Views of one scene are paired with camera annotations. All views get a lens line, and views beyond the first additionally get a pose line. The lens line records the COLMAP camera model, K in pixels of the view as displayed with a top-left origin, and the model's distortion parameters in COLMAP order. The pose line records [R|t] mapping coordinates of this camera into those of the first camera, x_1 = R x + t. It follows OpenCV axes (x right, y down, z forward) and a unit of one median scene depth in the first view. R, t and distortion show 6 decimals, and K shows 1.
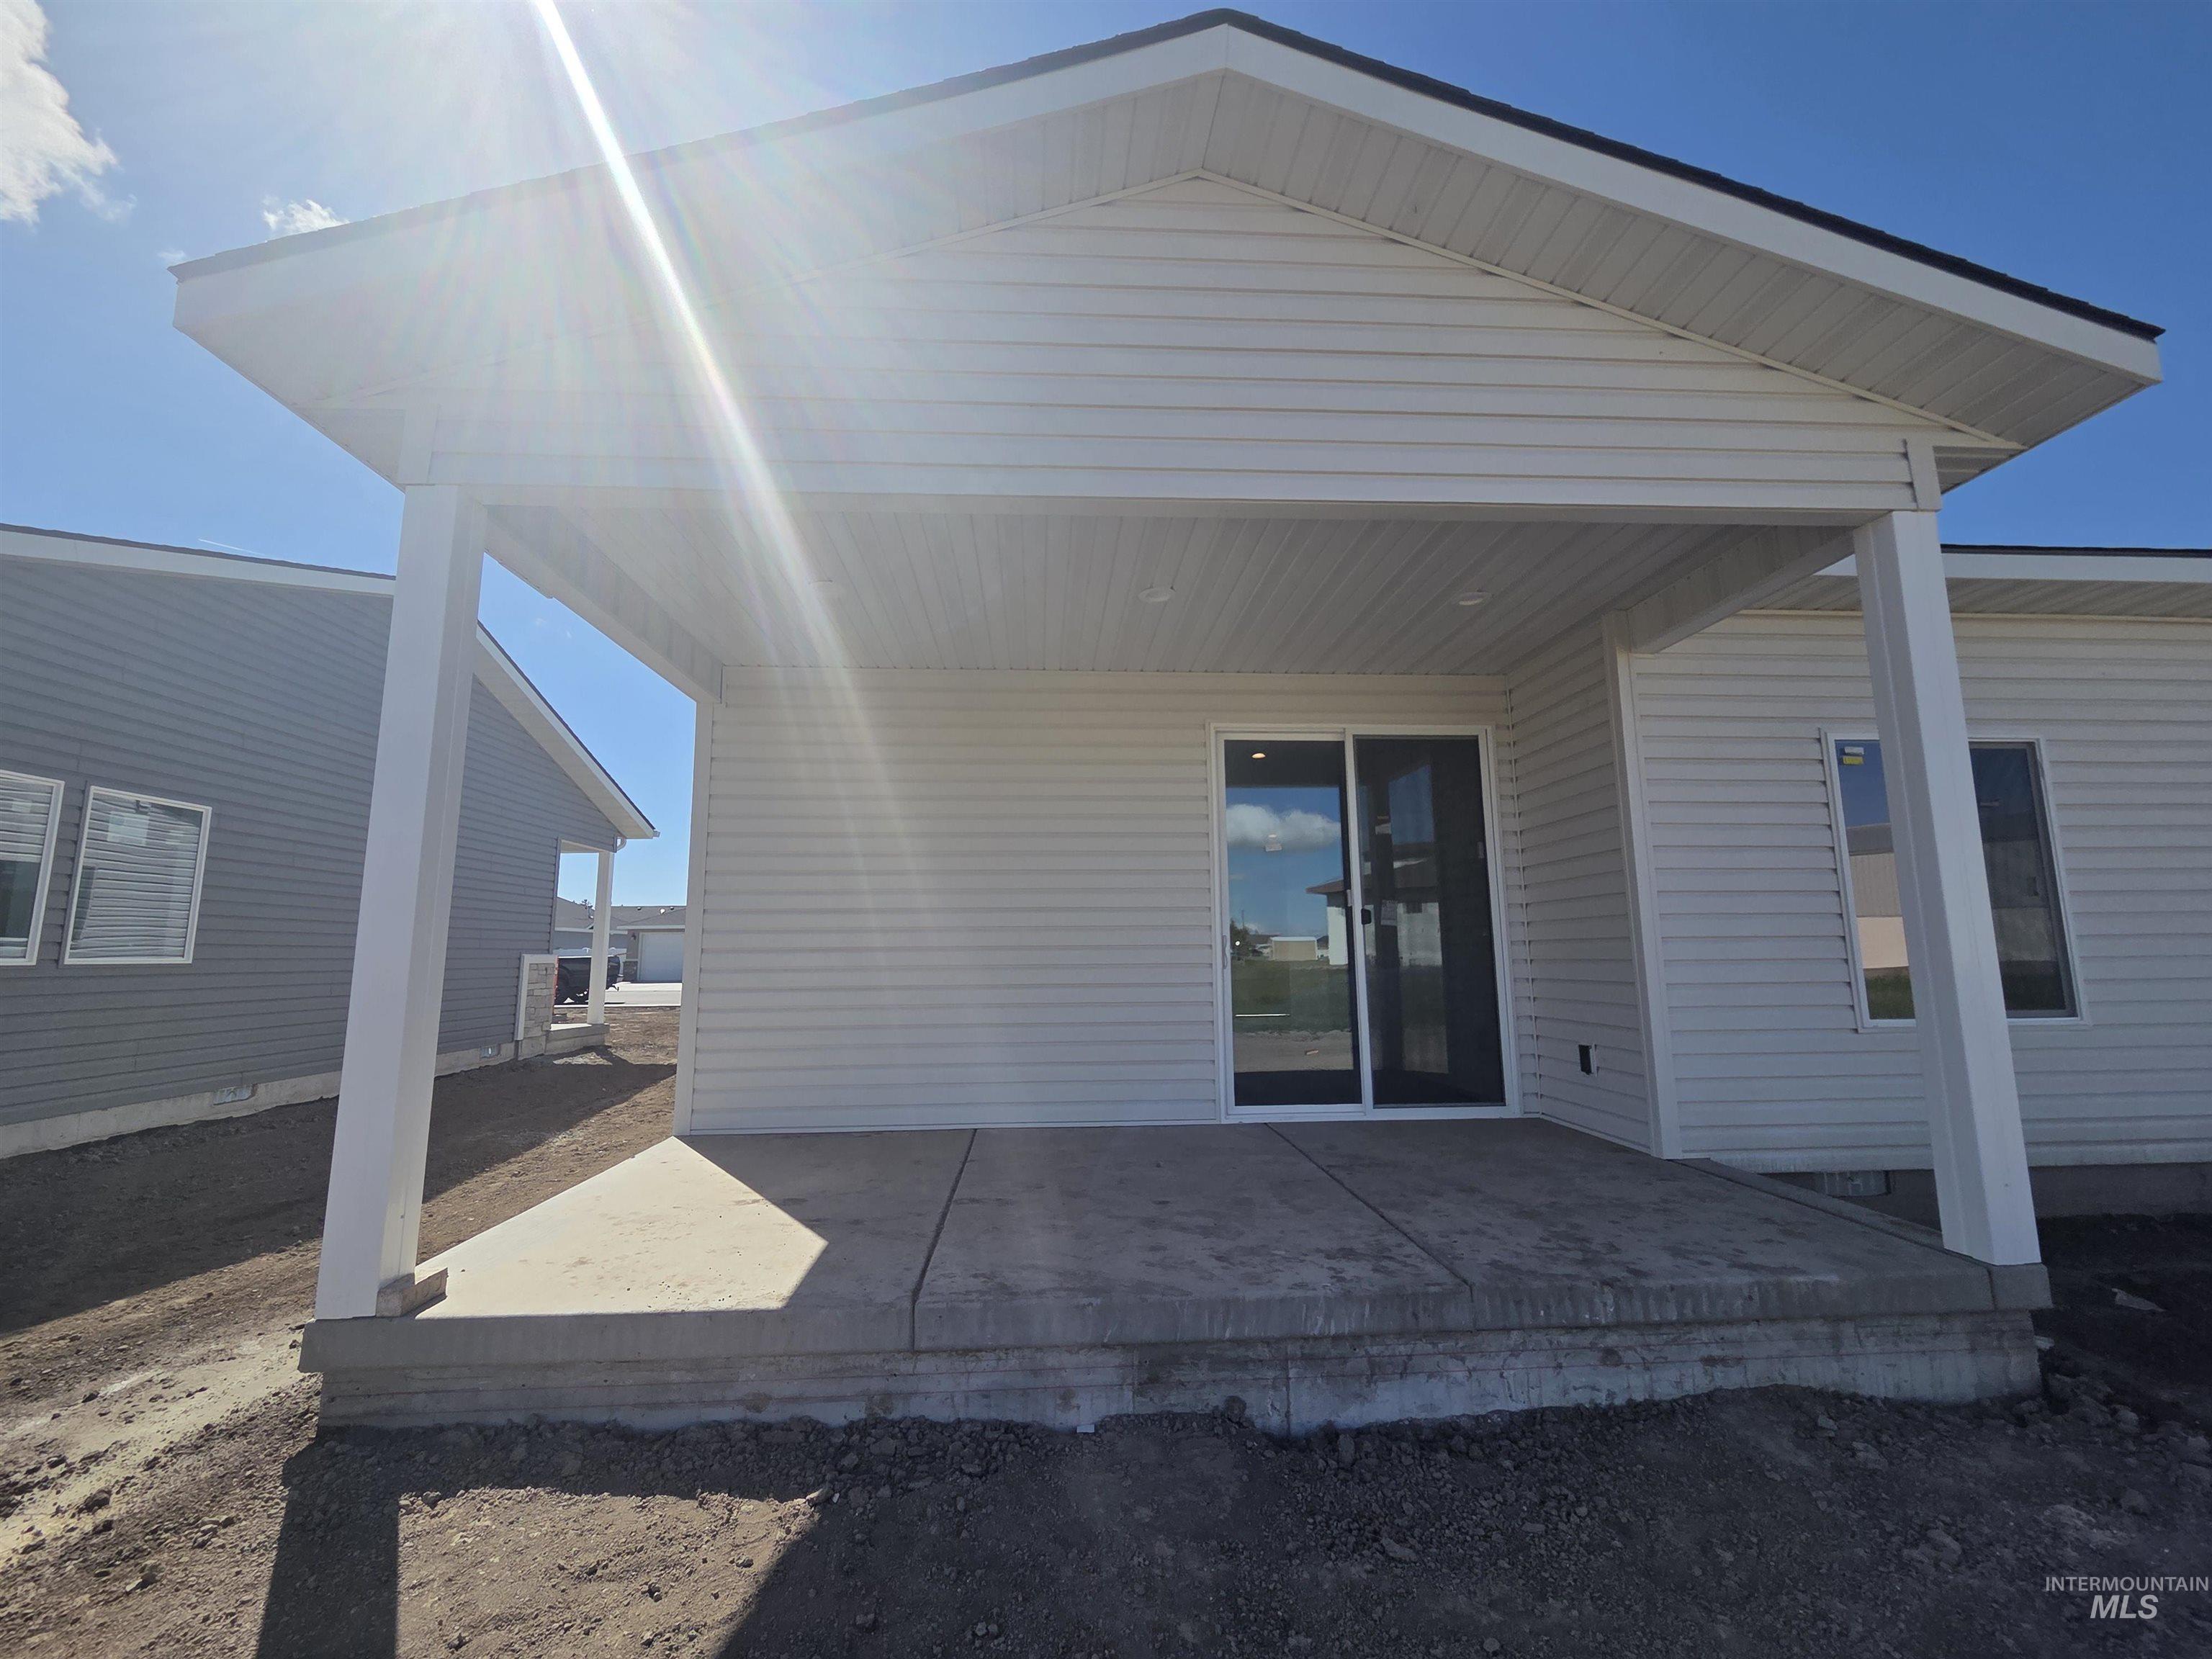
lens RADIAL K [[902.4, 0, 1093.2], [0, 902.4, 826.6], [0, 0, 1]] dist [-0.000477, 0.000297]
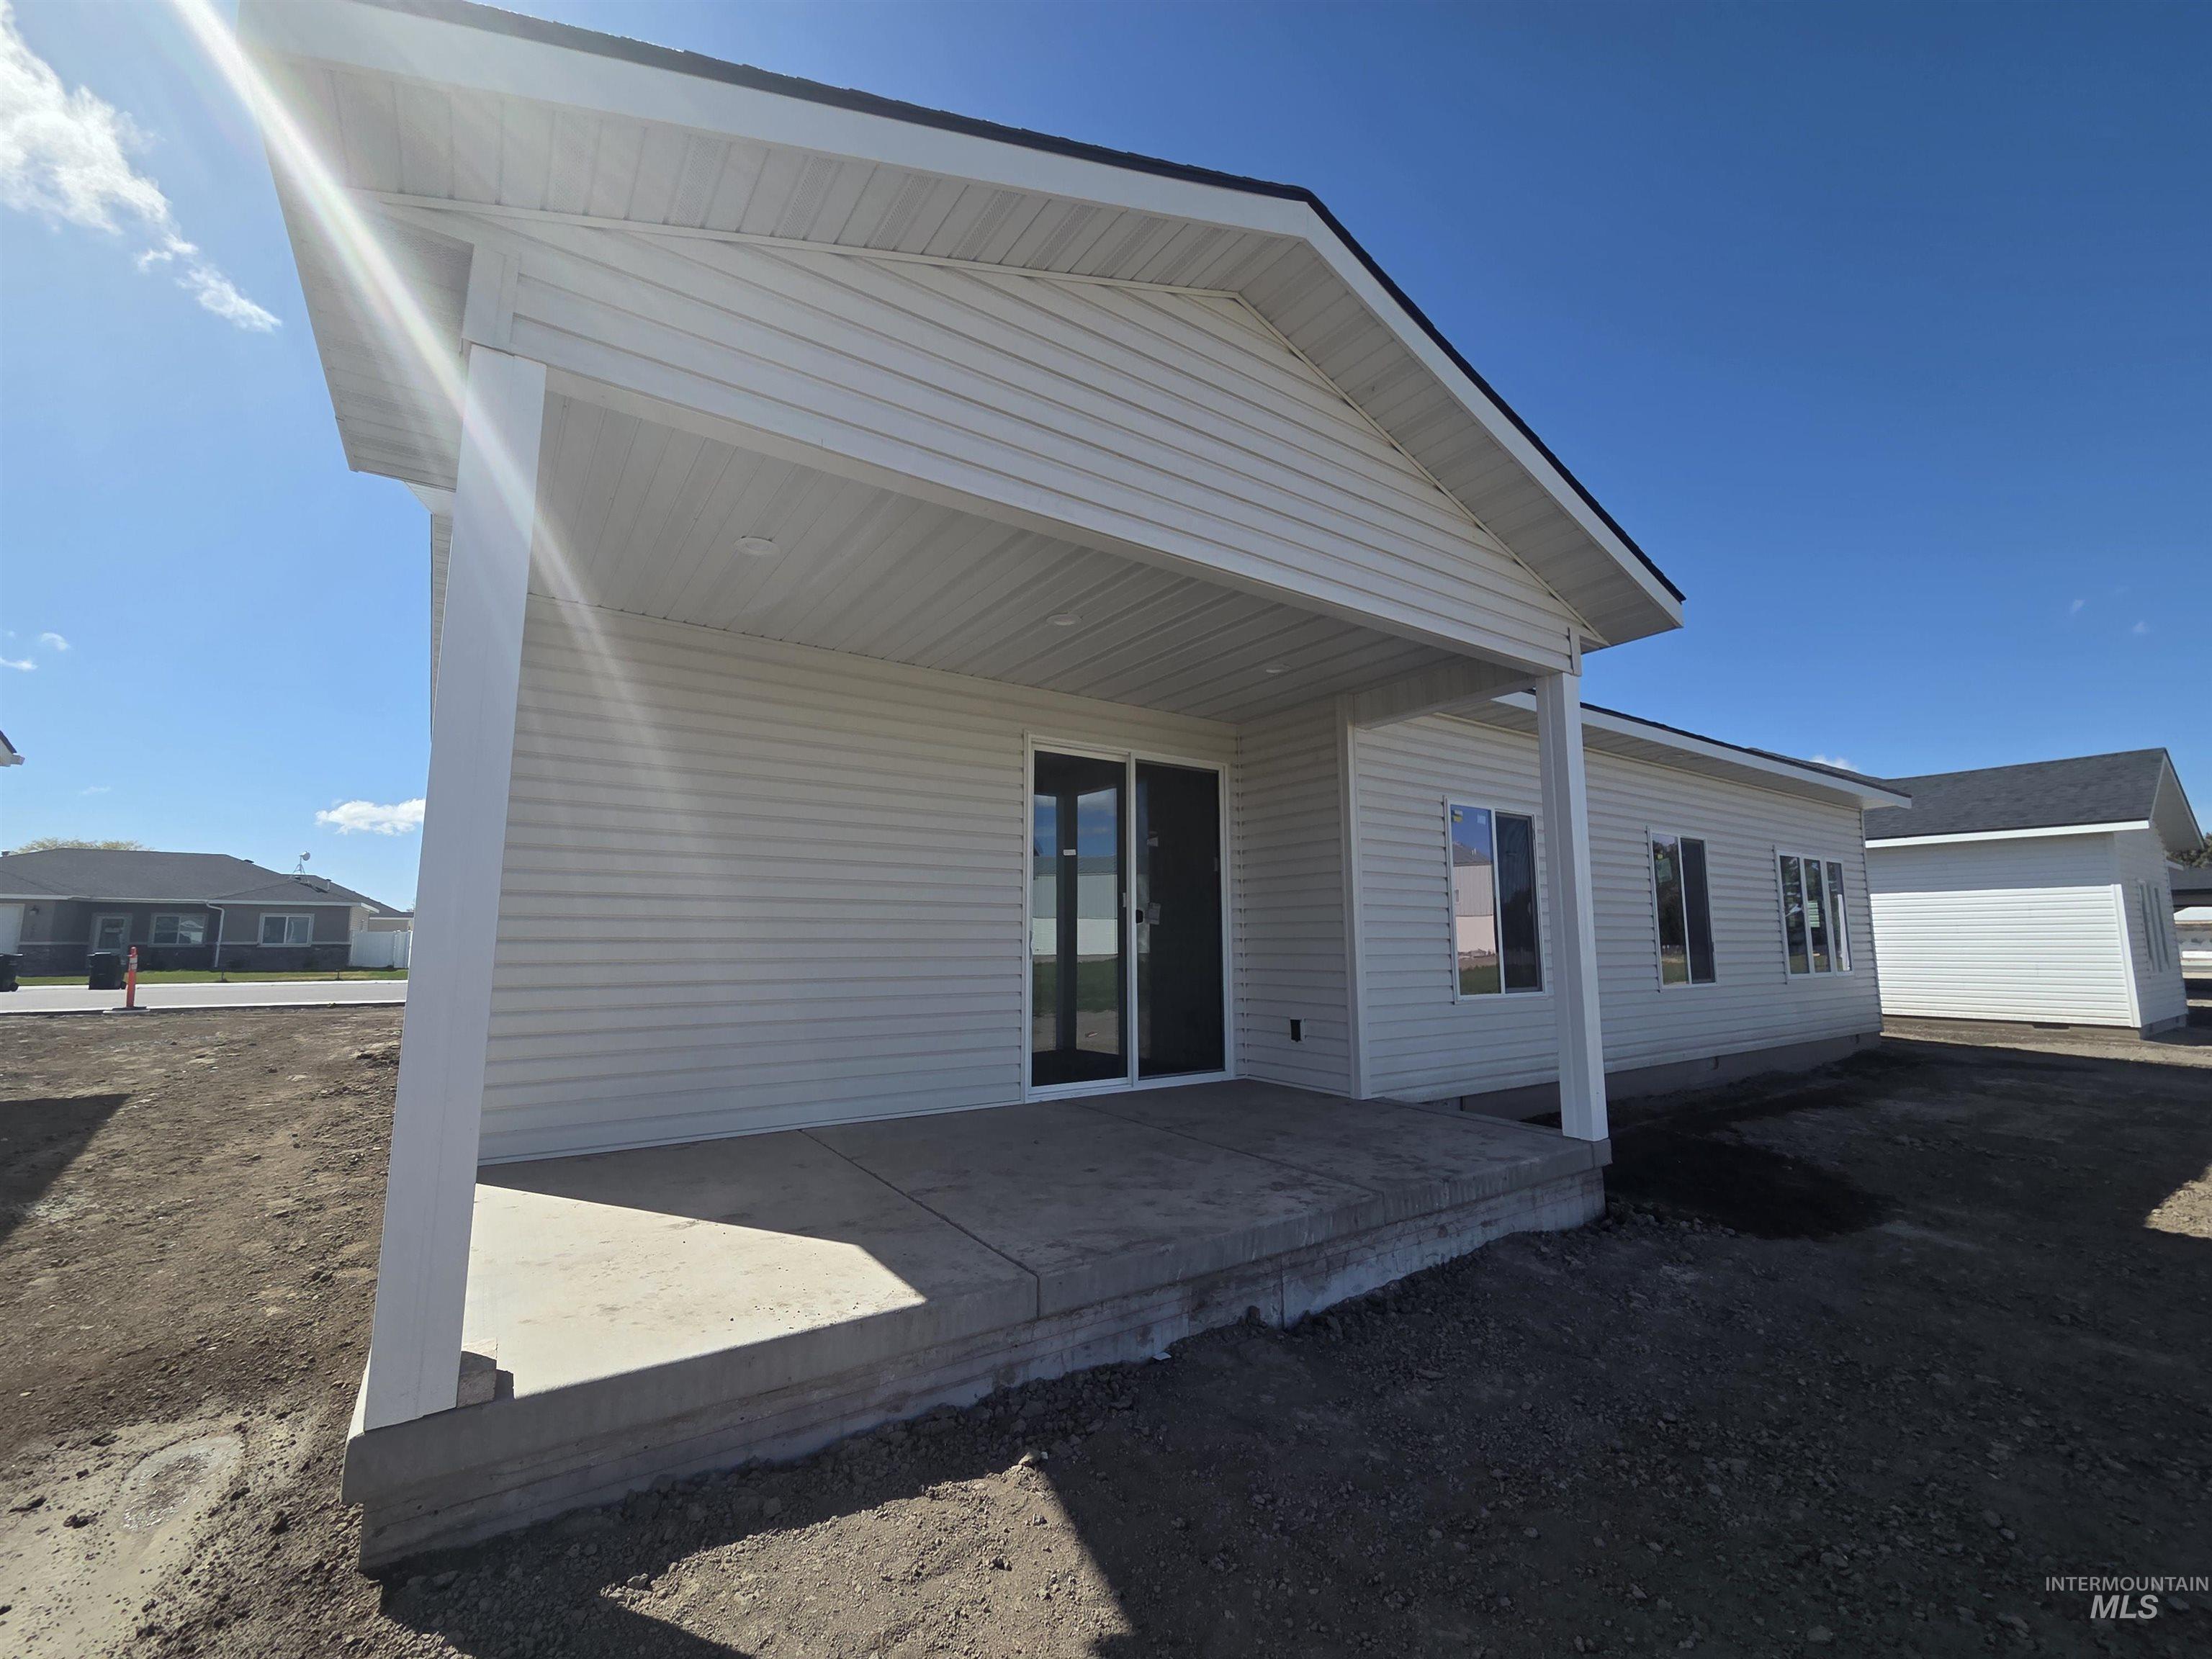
lens RADIAL K [[902.4, 0, 1093.2], [0, 902.4, 826.6], [0, 0, 1]] dist [-0.000477, 0.000297]
pose [[0.860644, 0.074025, 0.503798, -0.706032], [-0.080408, 0.996721, -0.009089, -0.001234], [-0.502819, -0.032687, 0.863774, 0.052422]]
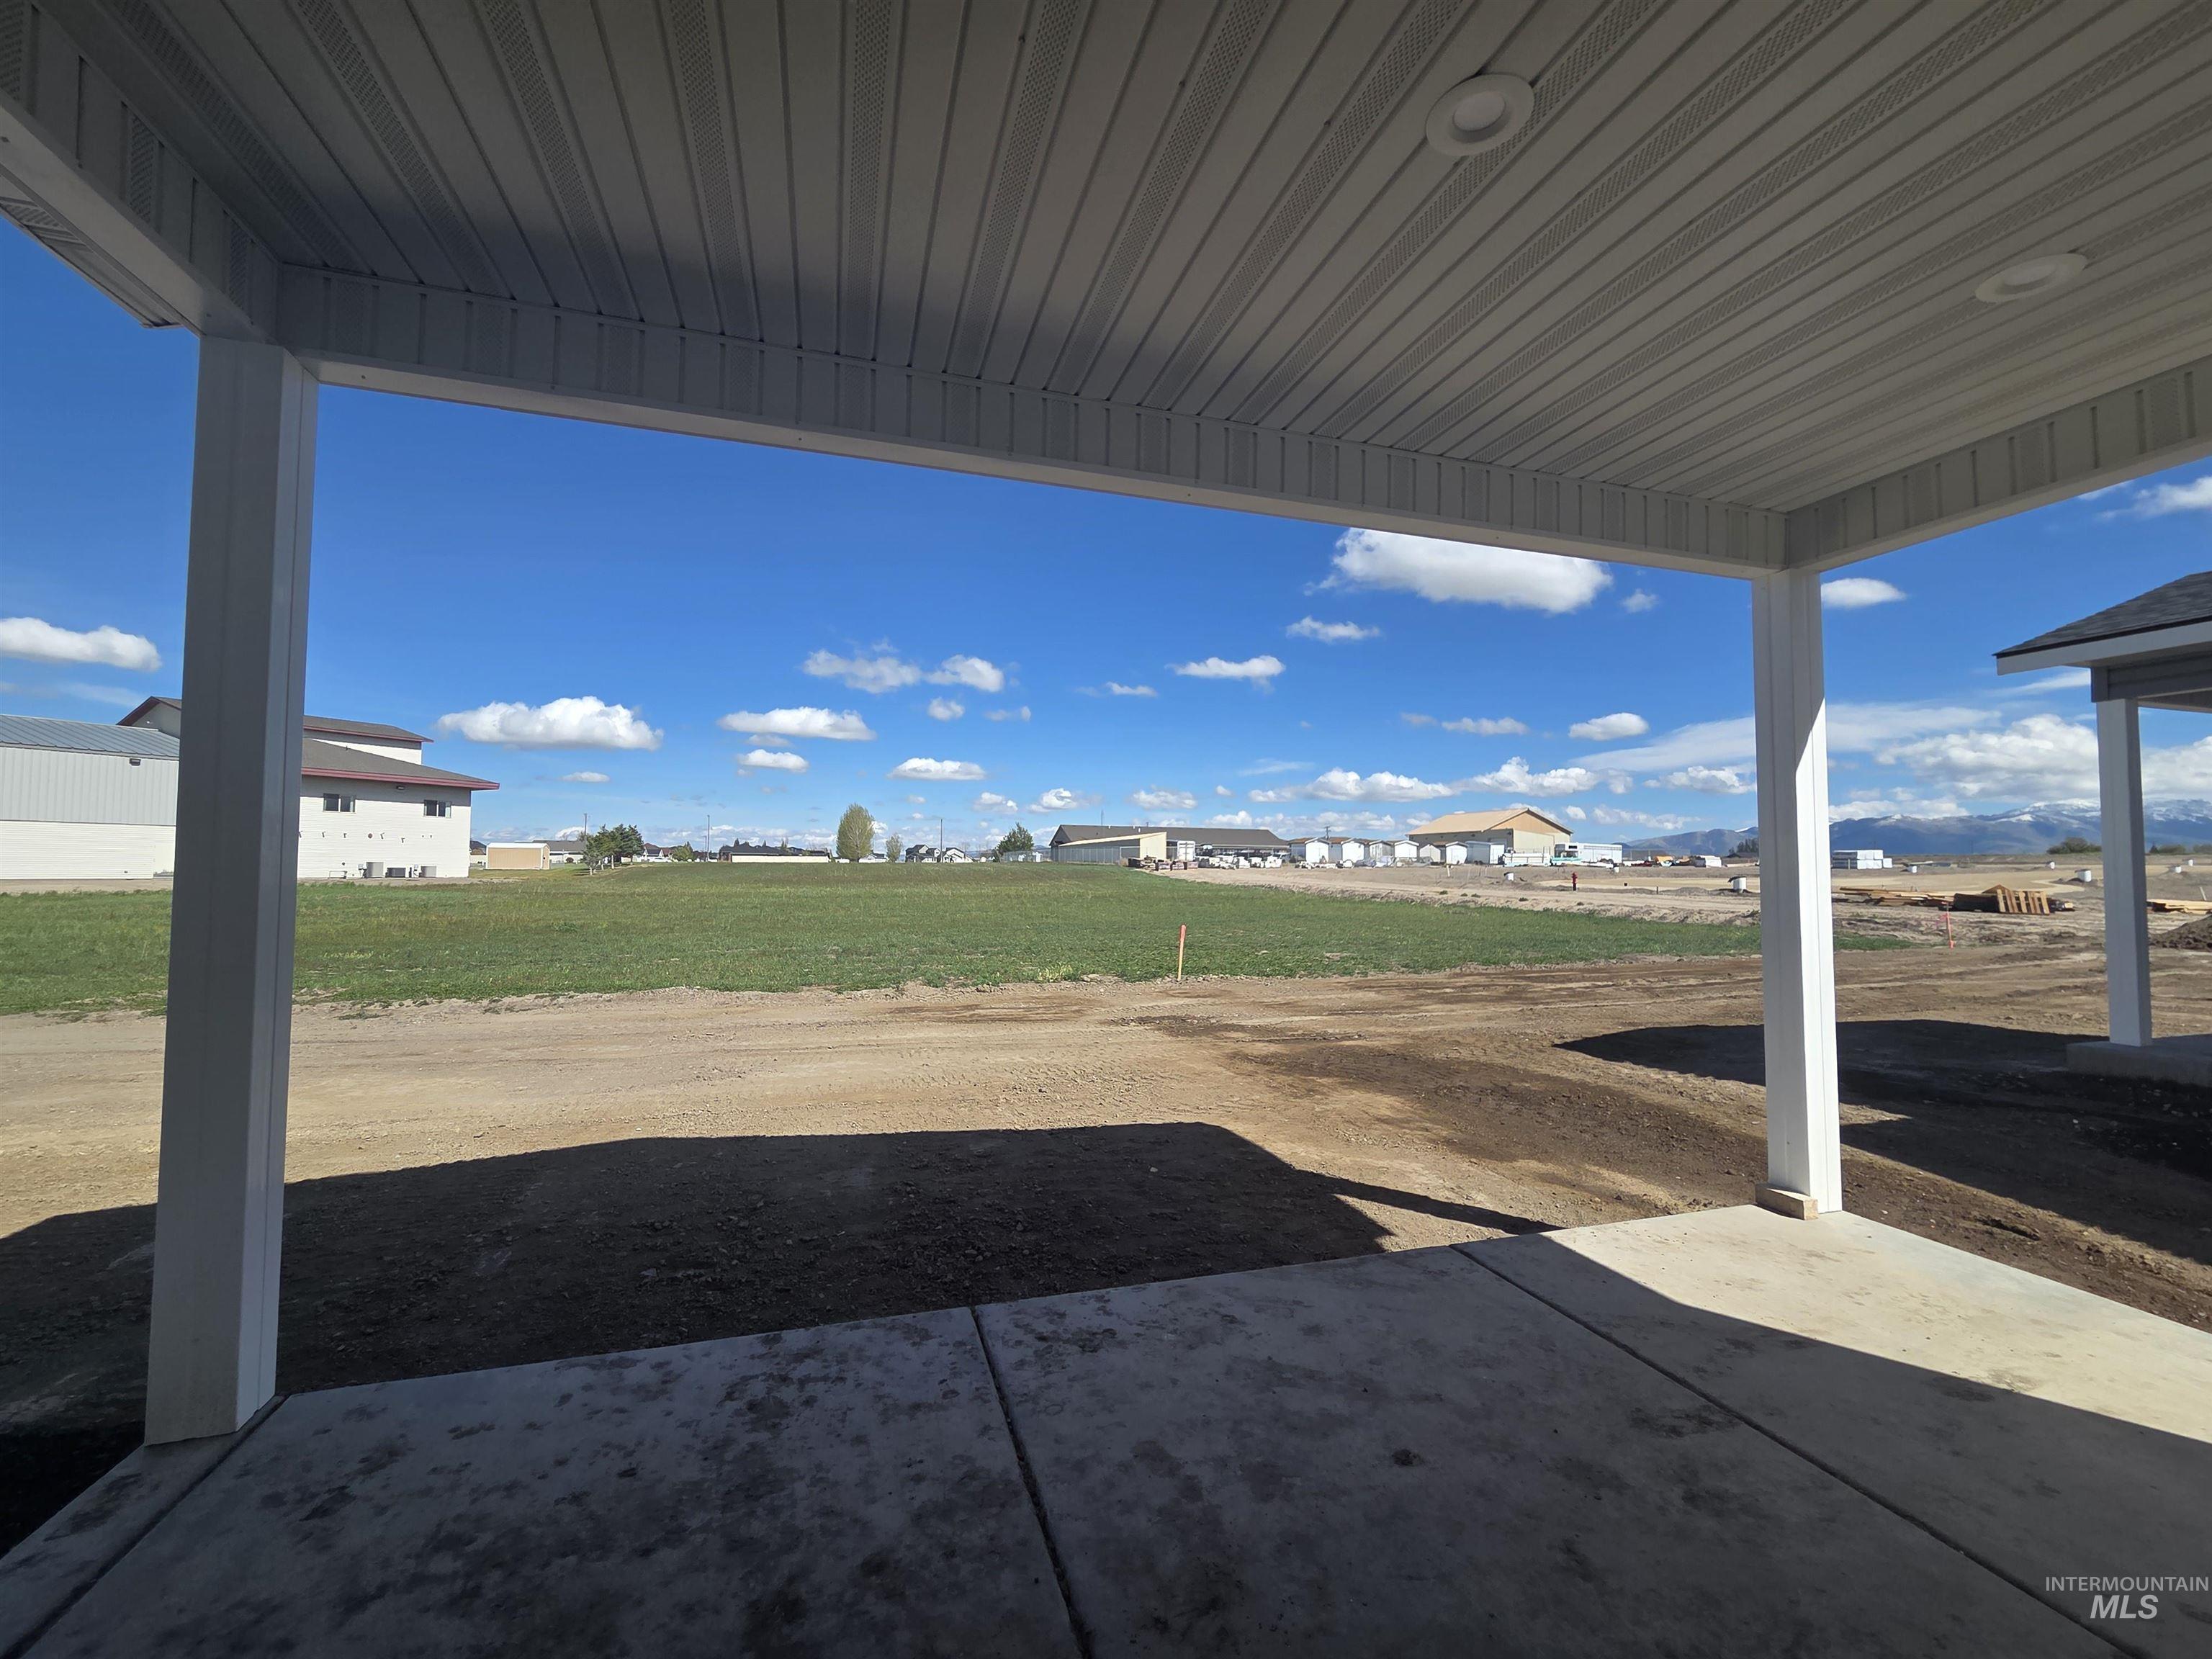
lens RADIAL K [[902.4, 0, 1093.2], [0, 902.4, 826.6], [0, 0, 1]] dist [-0.000477, 0.000297]
pose [[-0.975381, -0.008807, -0.220350, 0.518369], [0.033080, 0.982053, -0.185680, 0.184672], [0.218031, -0.188398, -0.957585, 2.098931]]
